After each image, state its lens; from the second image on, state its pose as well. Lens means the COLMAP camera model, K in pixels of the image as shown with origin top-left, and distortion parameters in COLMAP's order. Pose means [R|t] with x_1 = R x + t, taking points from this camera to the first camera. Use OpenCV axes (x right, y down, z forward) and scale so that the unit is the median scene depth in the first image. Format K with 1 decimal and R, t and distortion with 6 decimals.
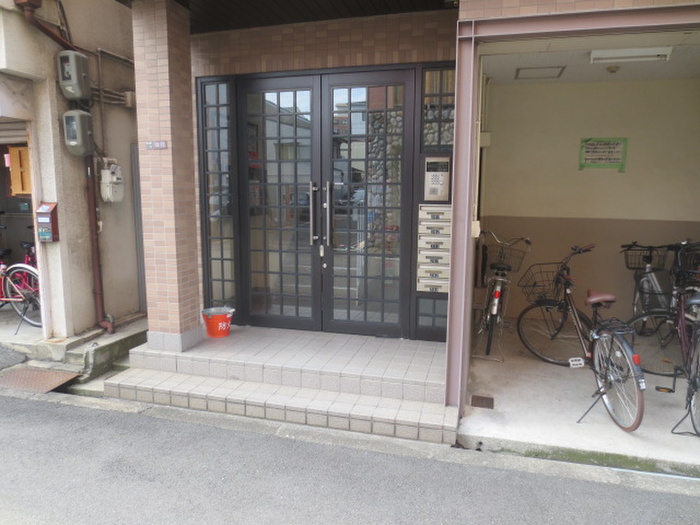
lens RADIAL K [[495.7, 0, 350.0], [0, 495.7, 262.5], [0, 0, 1]] dist [-0.026720, 0.003065]
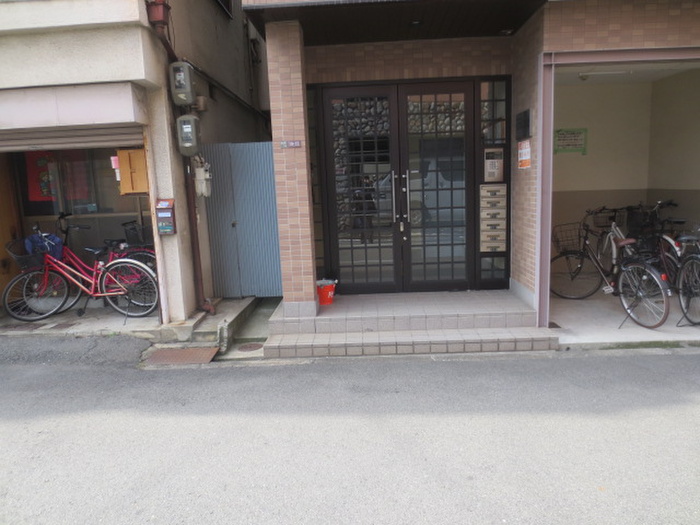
lens RADIAL K [[495.7, 0, 350.0], [0, 495.7, 262.5], [0, 0, 1]] dist [-0.026720, 0.003065]
pose [[0.970658, -0.082201, 0.225977, -0.499426], [0.078046, 0.996577, 0.027272, 0.023274], [-0.227445, -0.008836, 0.973751, -0.187311]]
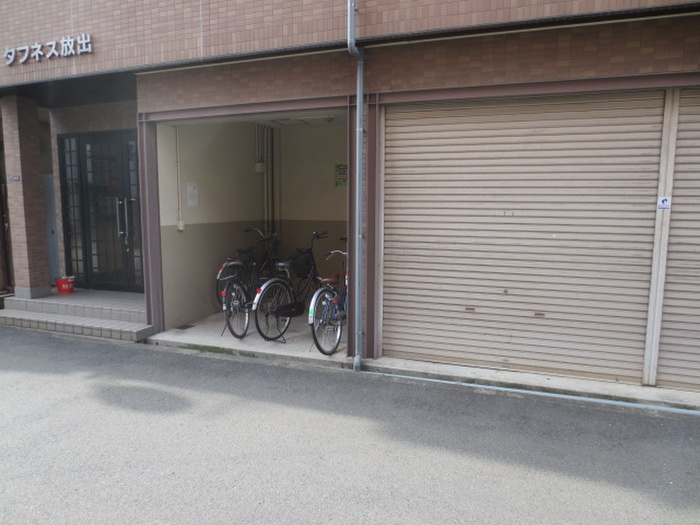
lens RADIAL K [[487.4, 0, 350.0], [0, 487.4, 262.5], [0, 0, 1]] dist [-0.027660, 0.000659]
pose [[0.997111, 0.003512, -0.075872, 0.839717], [-0.005138, 0.999761, -0.021250, 0.081621], [0.075780, 0.021579, 0.996891, -0.546330]]
